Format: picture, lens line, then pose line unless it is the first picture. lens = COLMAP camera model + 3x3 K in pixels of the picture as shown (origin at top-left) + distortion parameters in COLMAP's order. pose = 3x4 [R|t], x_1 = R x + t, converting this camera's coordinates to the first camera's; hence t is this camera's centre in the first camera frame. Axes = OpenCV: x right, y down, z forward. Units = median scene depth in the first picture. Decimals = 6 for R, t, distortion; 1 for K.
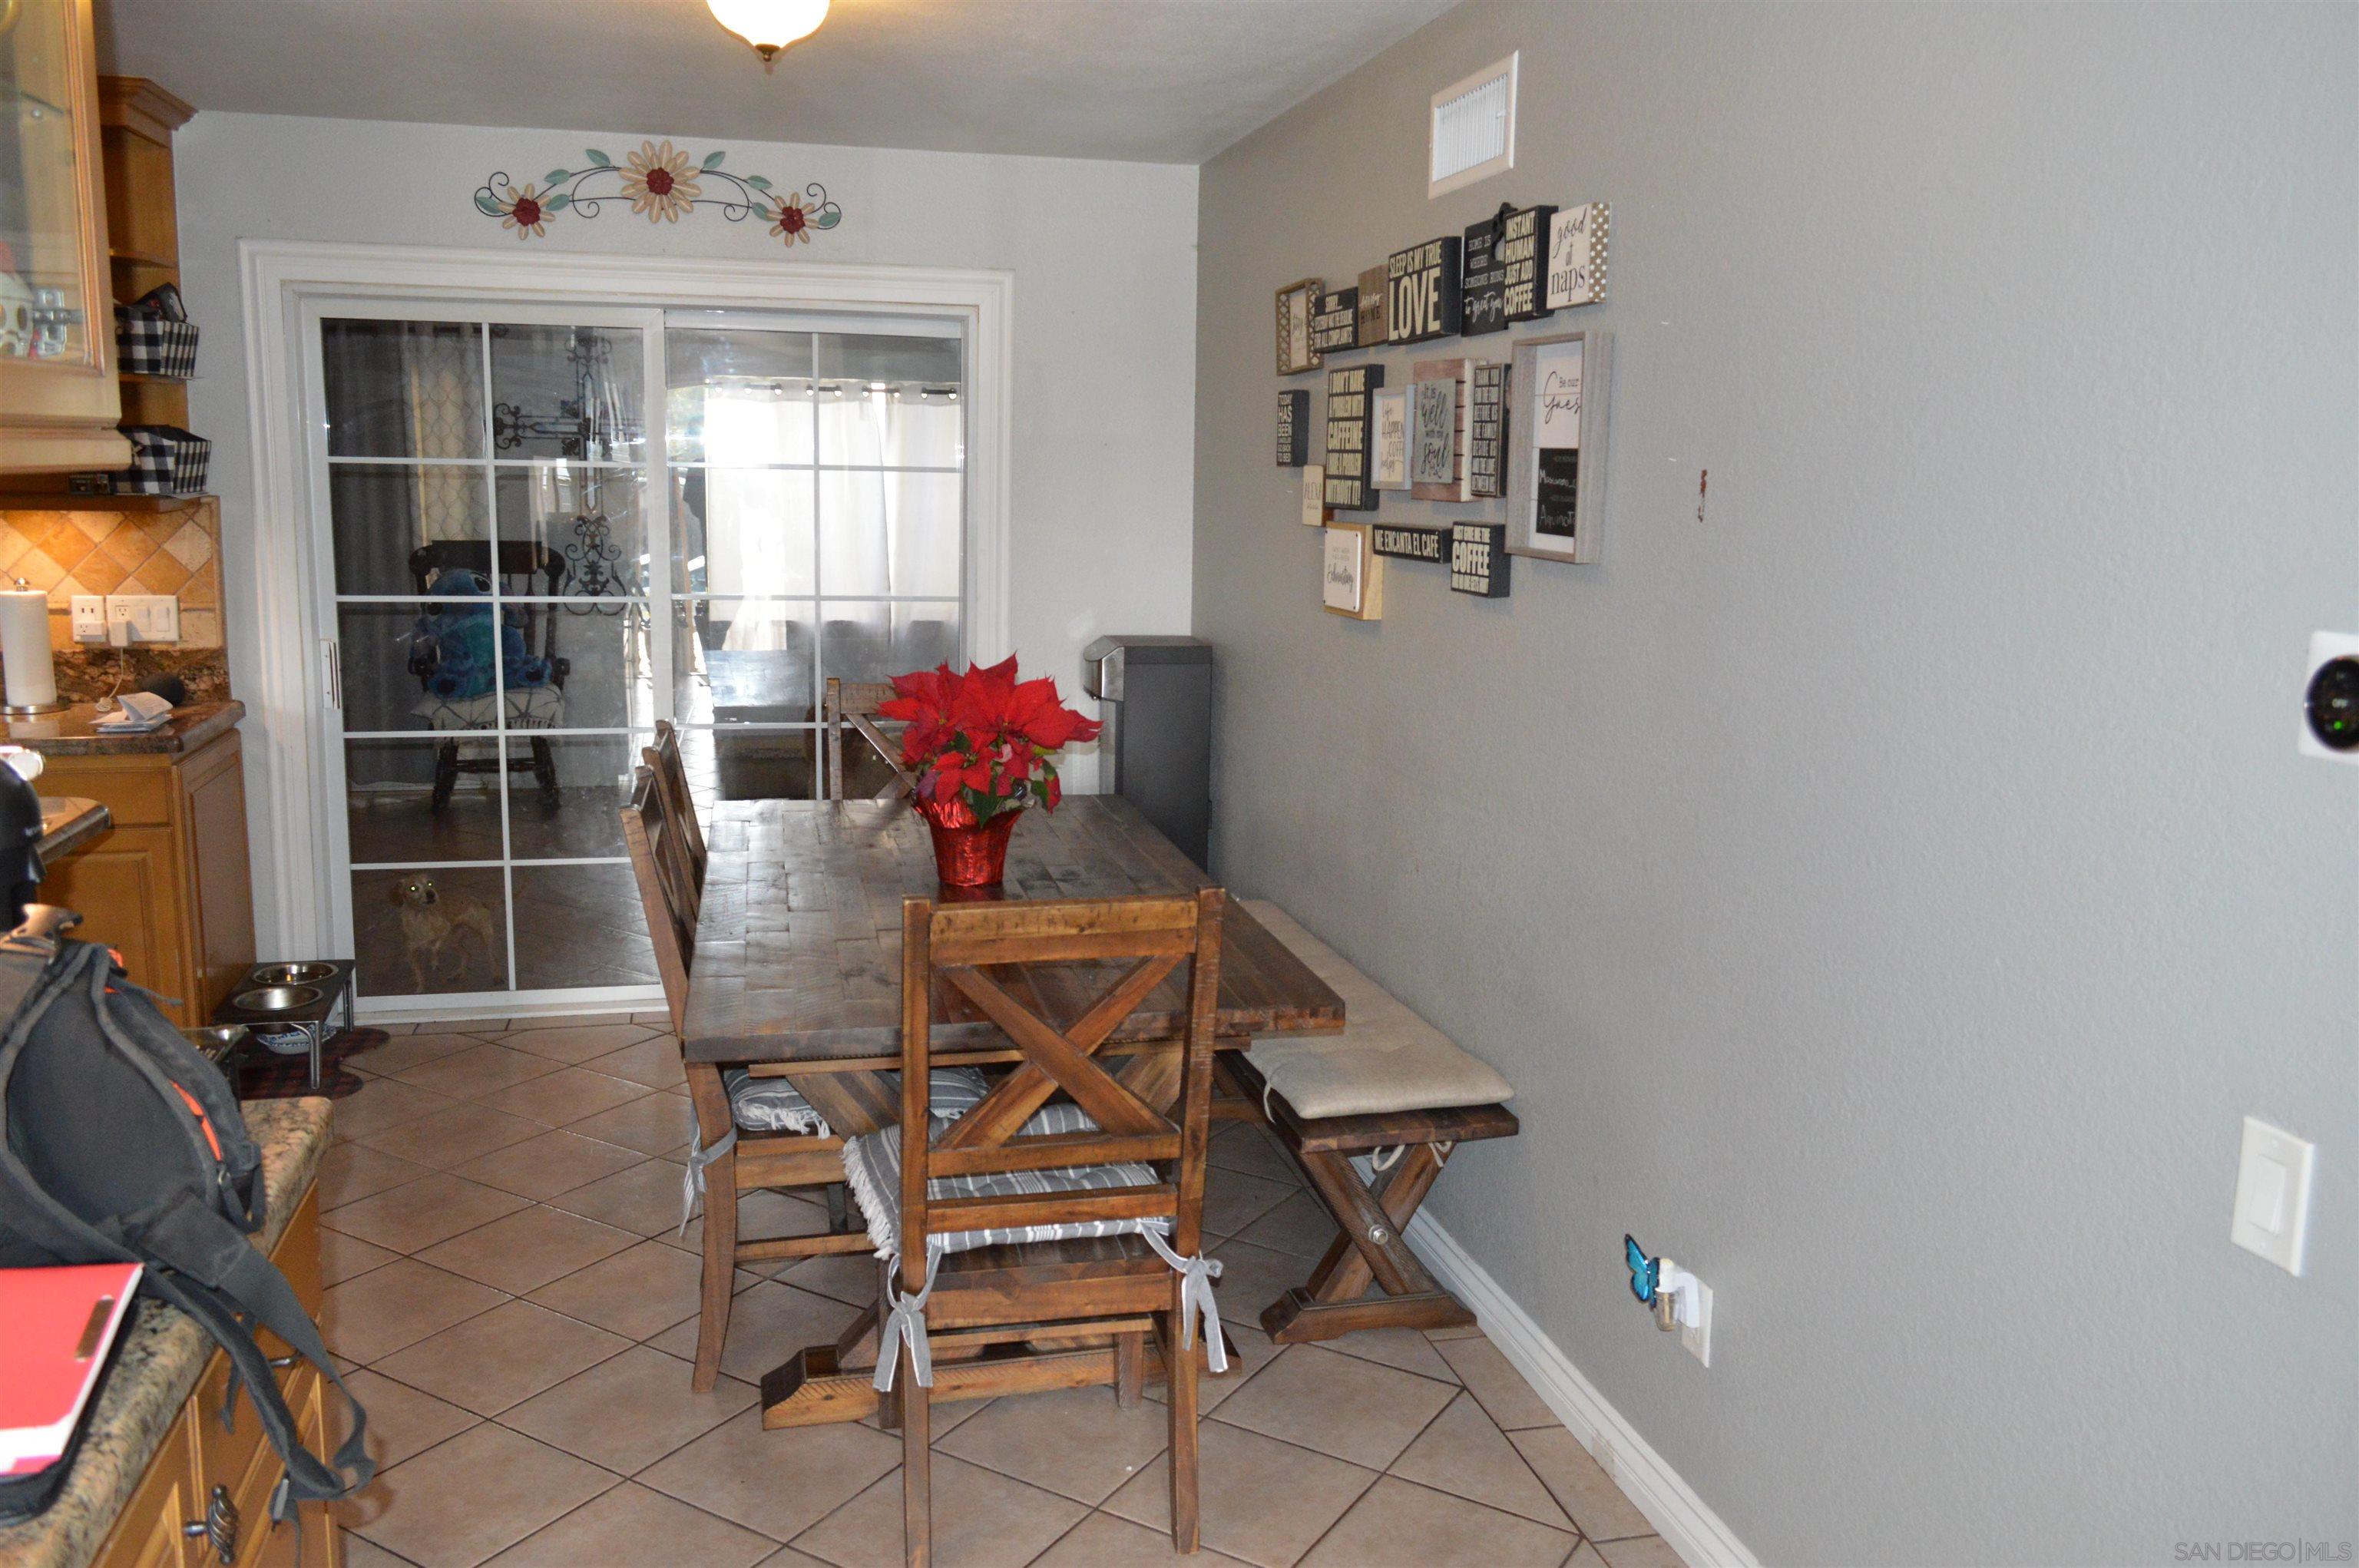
lens RADIAL K [[1857.5, 0, 1182.6], [0, 1857.5, 782.1], [0, 0, 1]] dist [-0.018472, 0.005220]
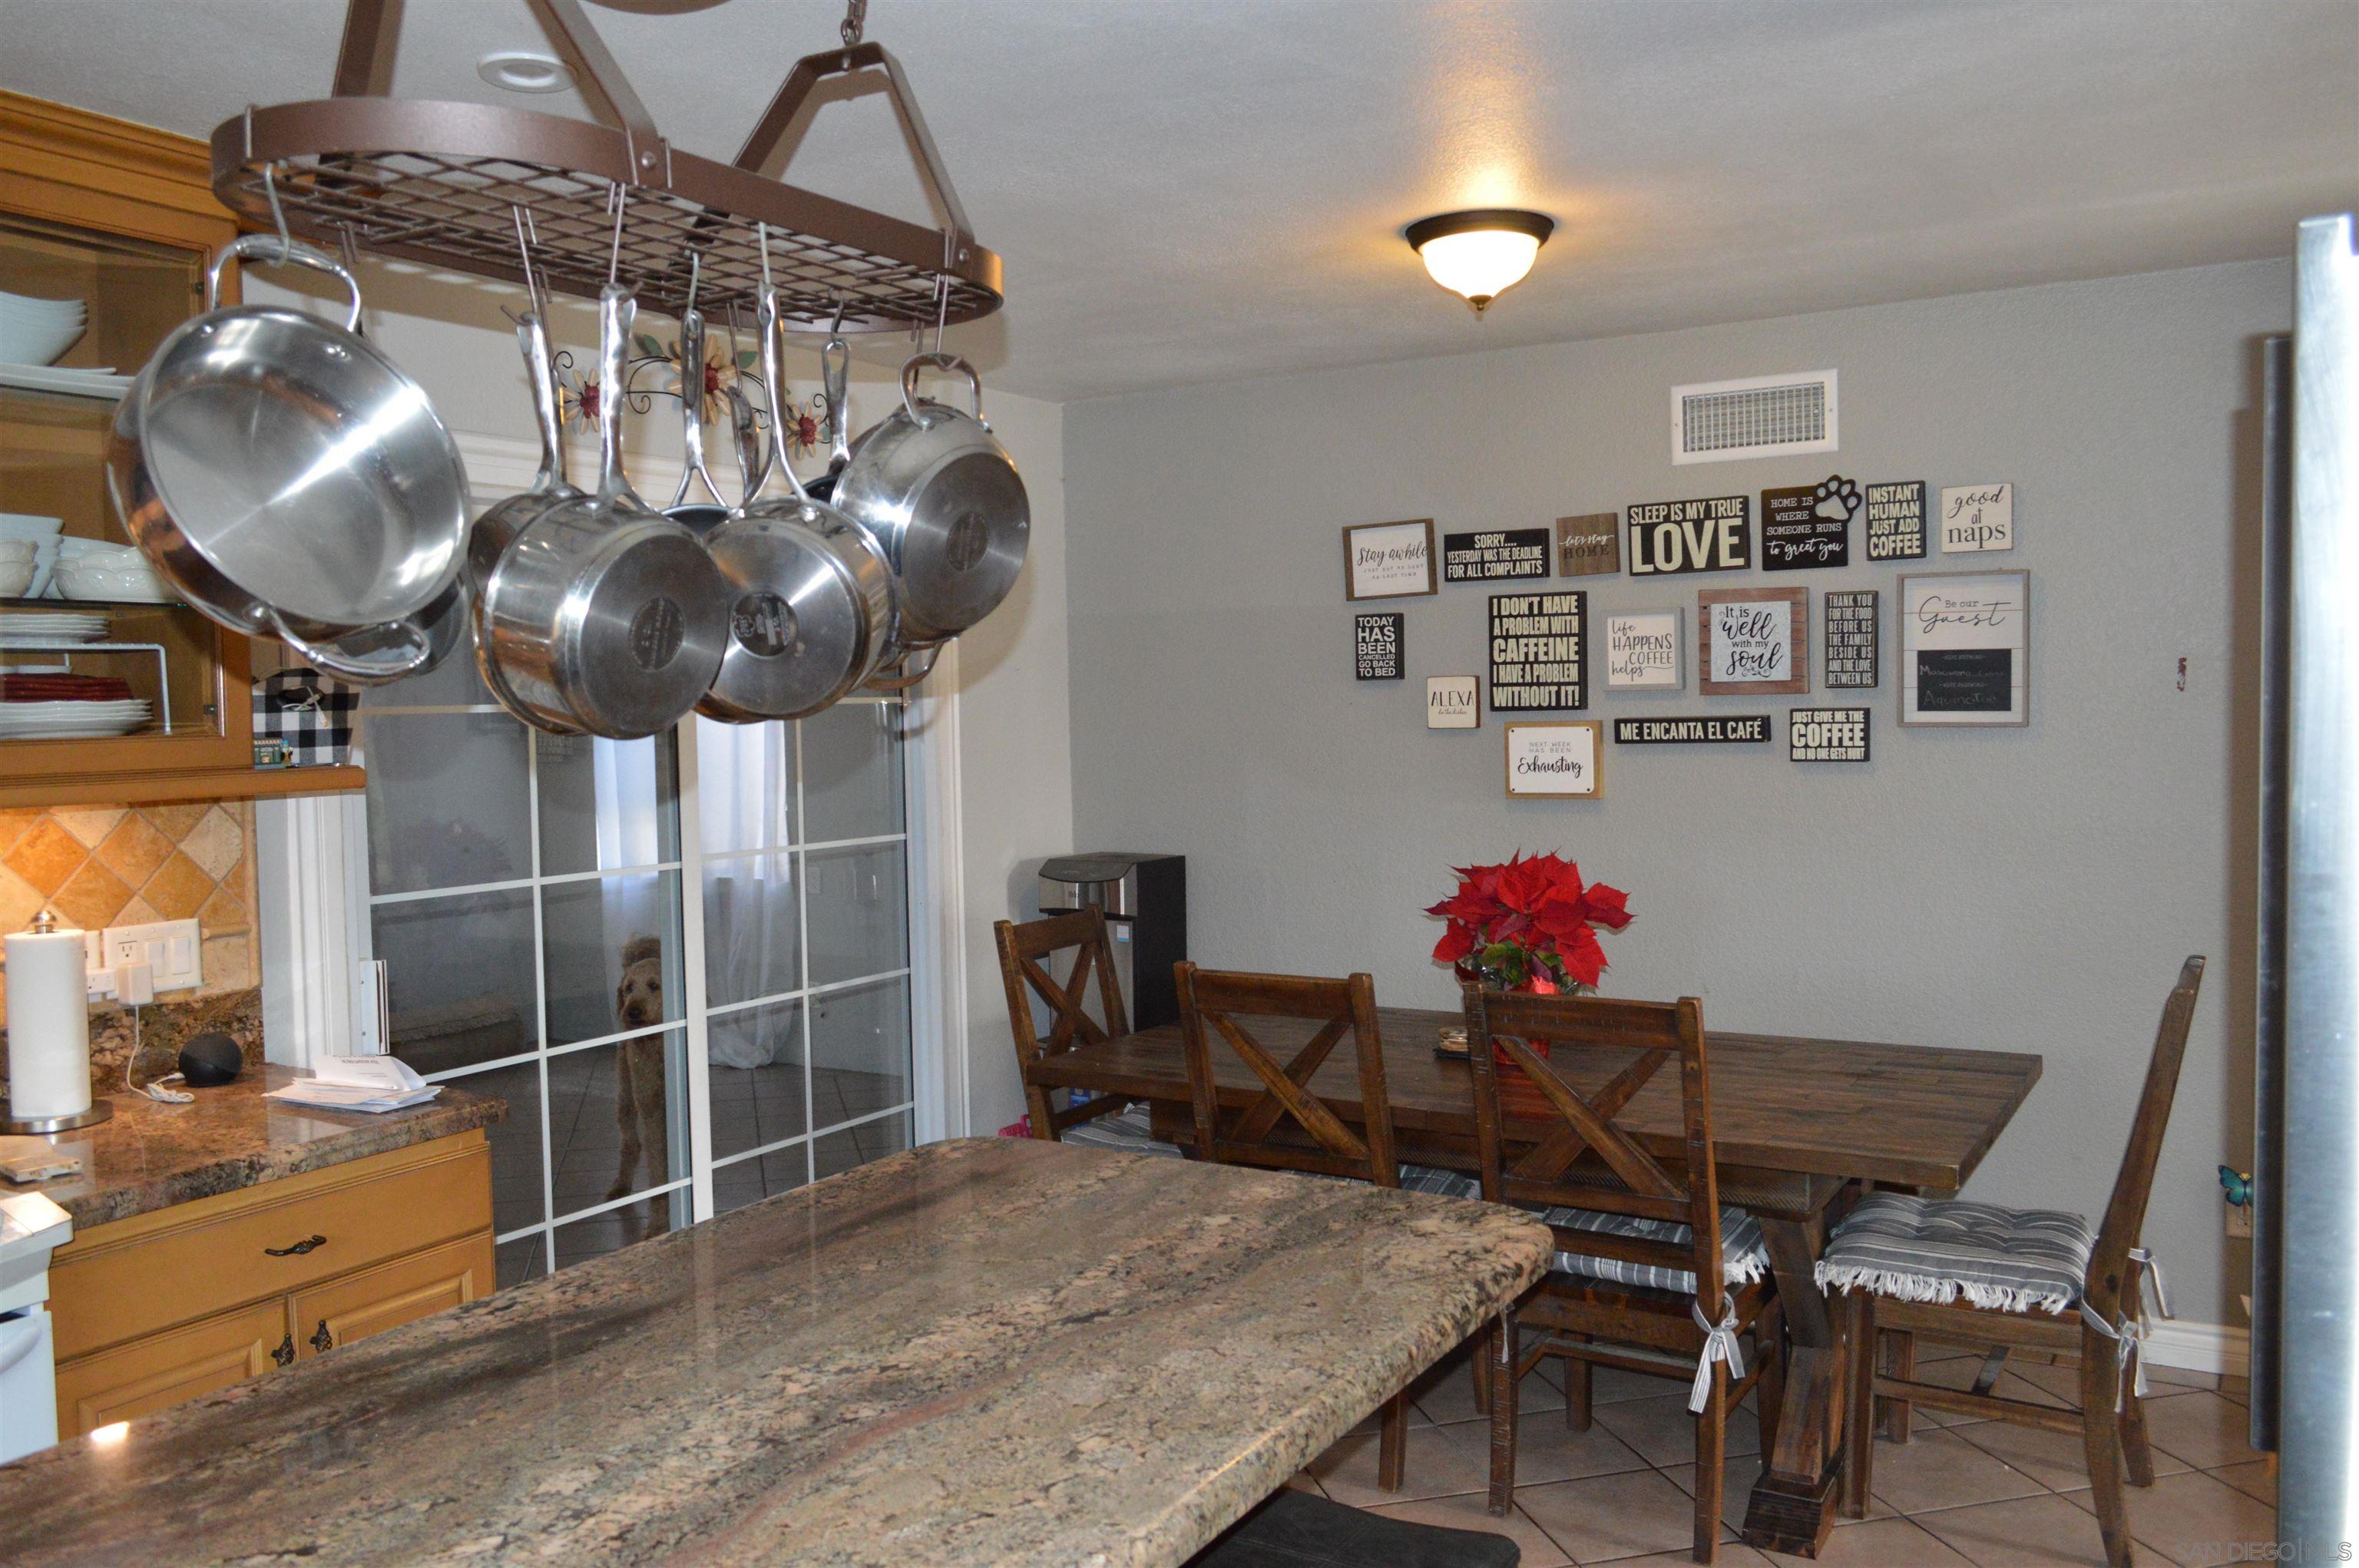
lens RADIAL K [[1857.5, 0, 1182.6], [0, 1857.5, 782.1], [0, 0, 1]] dist [-0.018472, 0.005220]
pose [[0.700515, -0.067315, 0.710456, -0.777919], [0.153428, 0.986467, -0.057814, -0.056738], [-0.696949, 0.149503, 0.701363, 0.276558]]
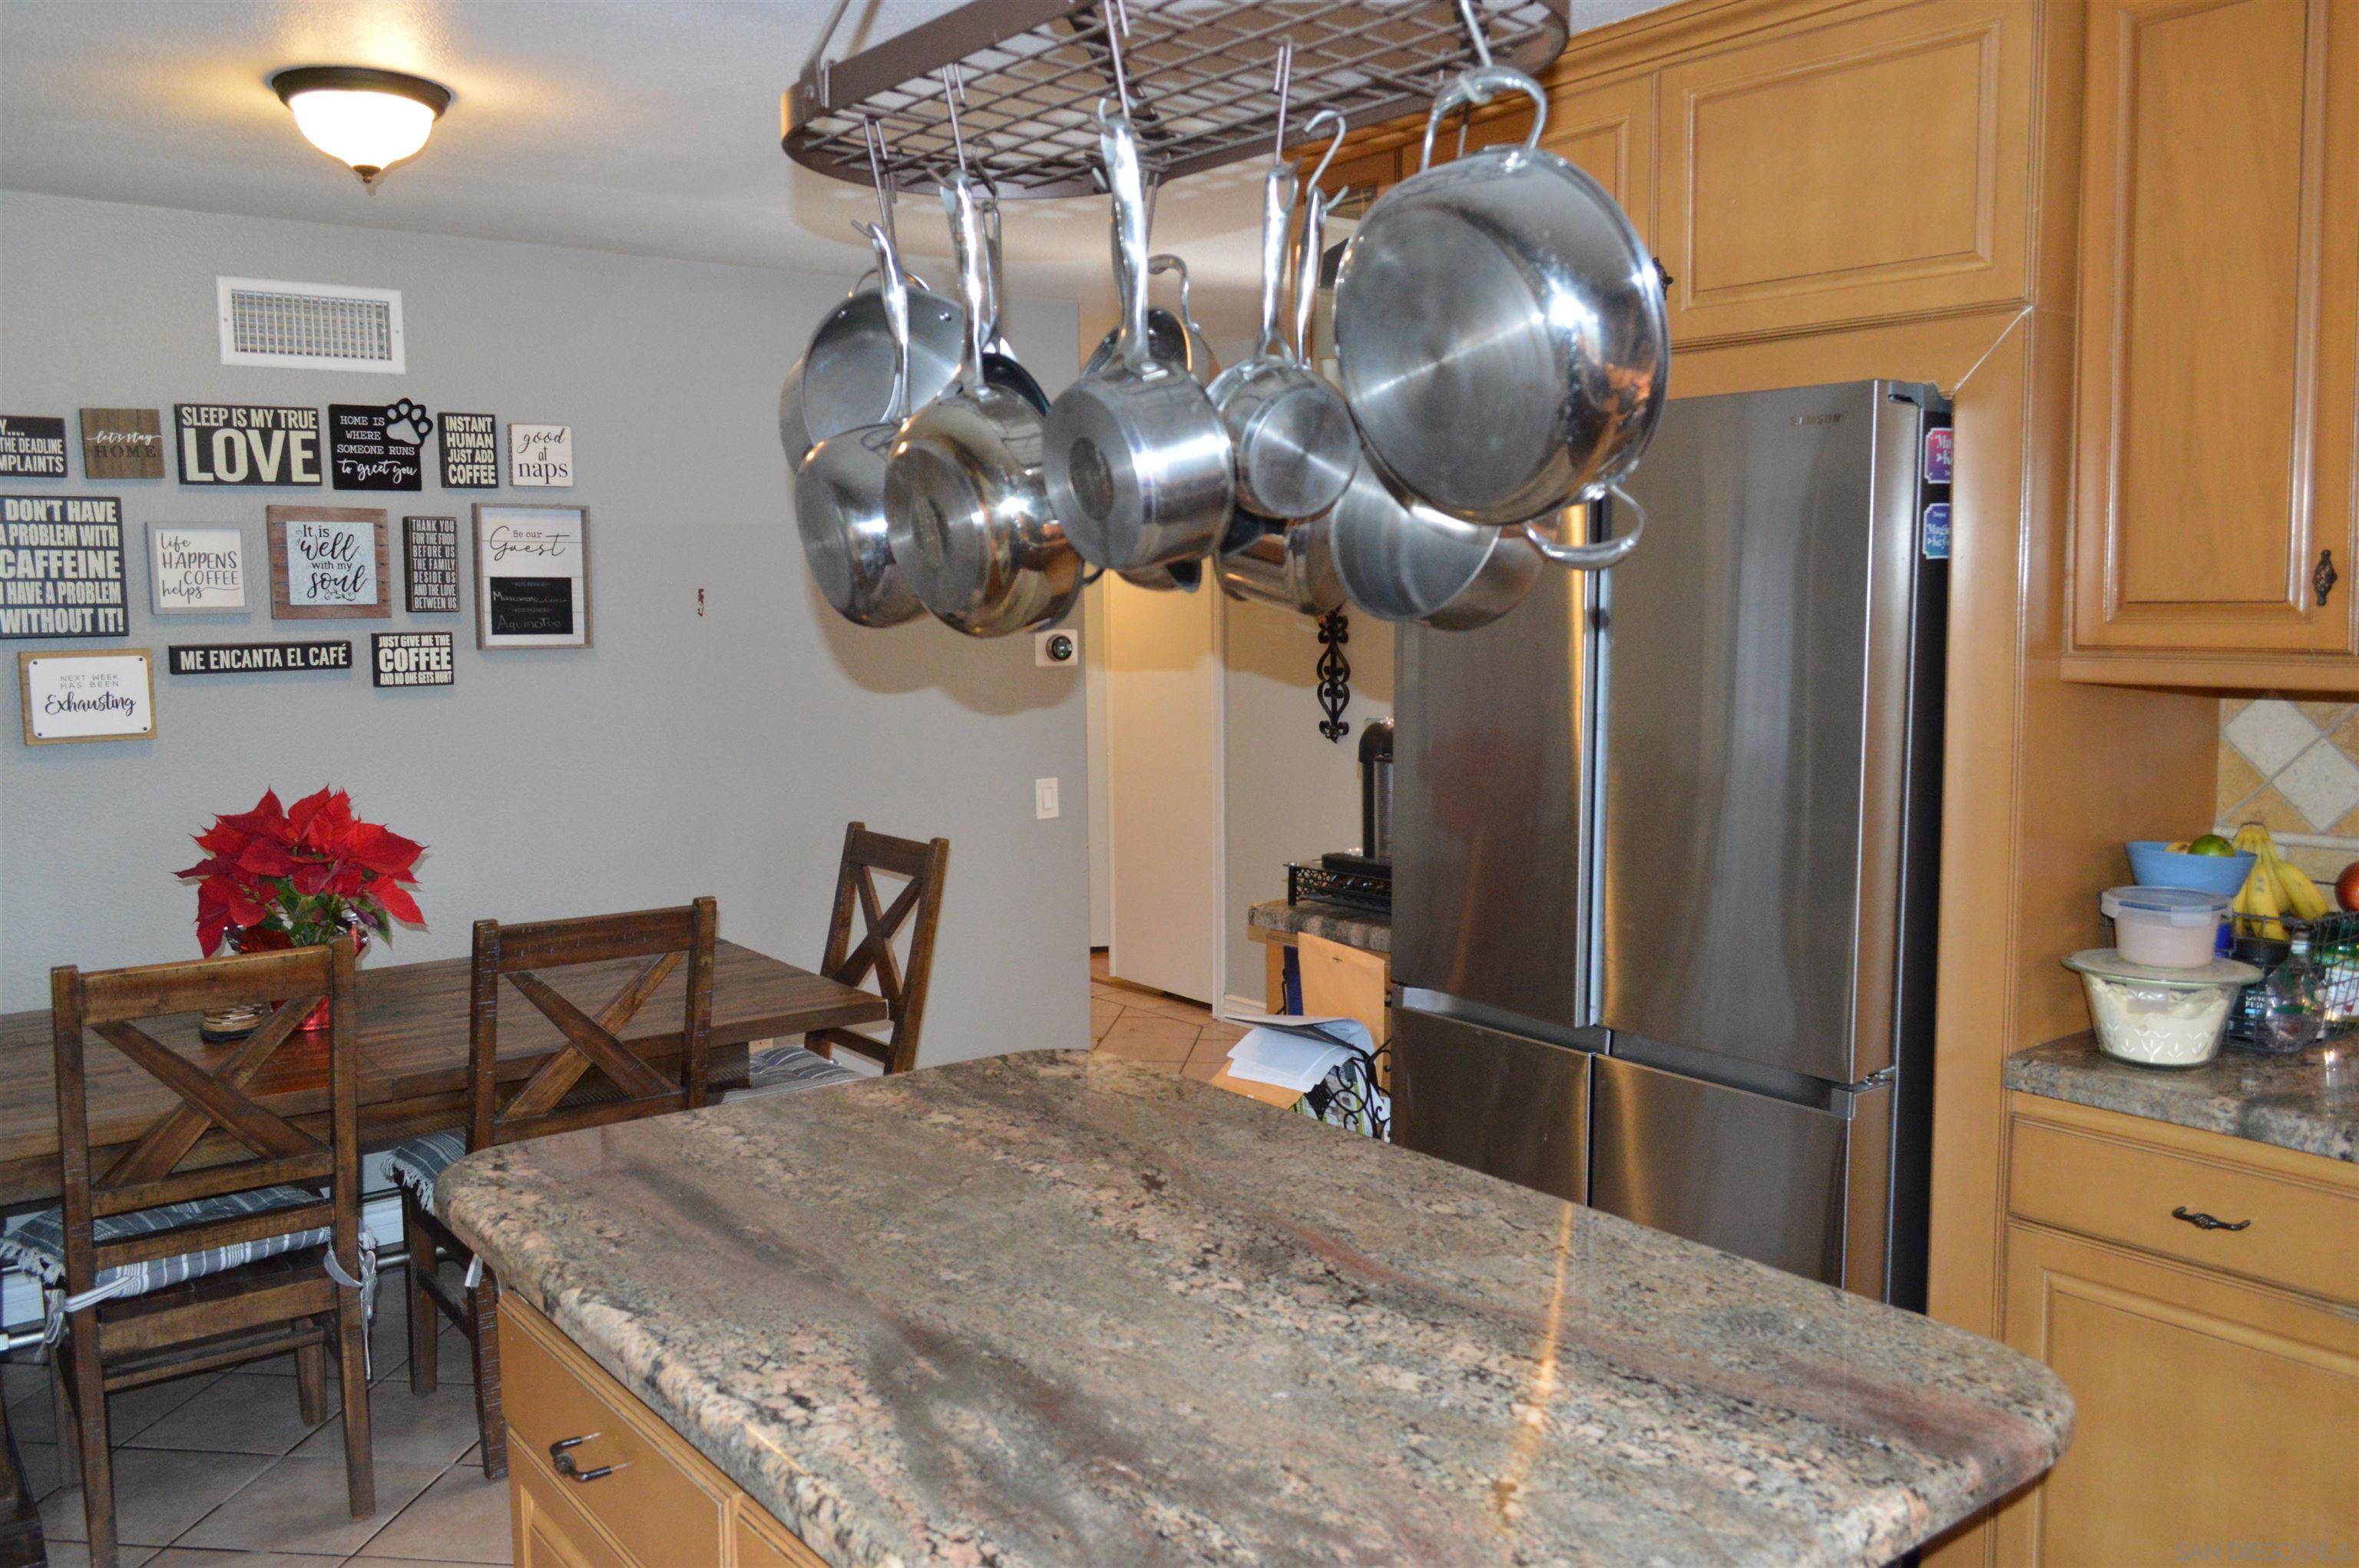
lens RADIAL K [[1857.5, 0, 1182.6], [0, 1857.5, 782.1], [0, 0, 1]] dist [-0.018472, 0.005220]
pose [[-0.416375, -0.105843, 0.903011, -0.895540], [0.154103, 0.970615, 0.184823, -0.136452], [-0.896038, 0.216113, -0.387829, 0.726238]]
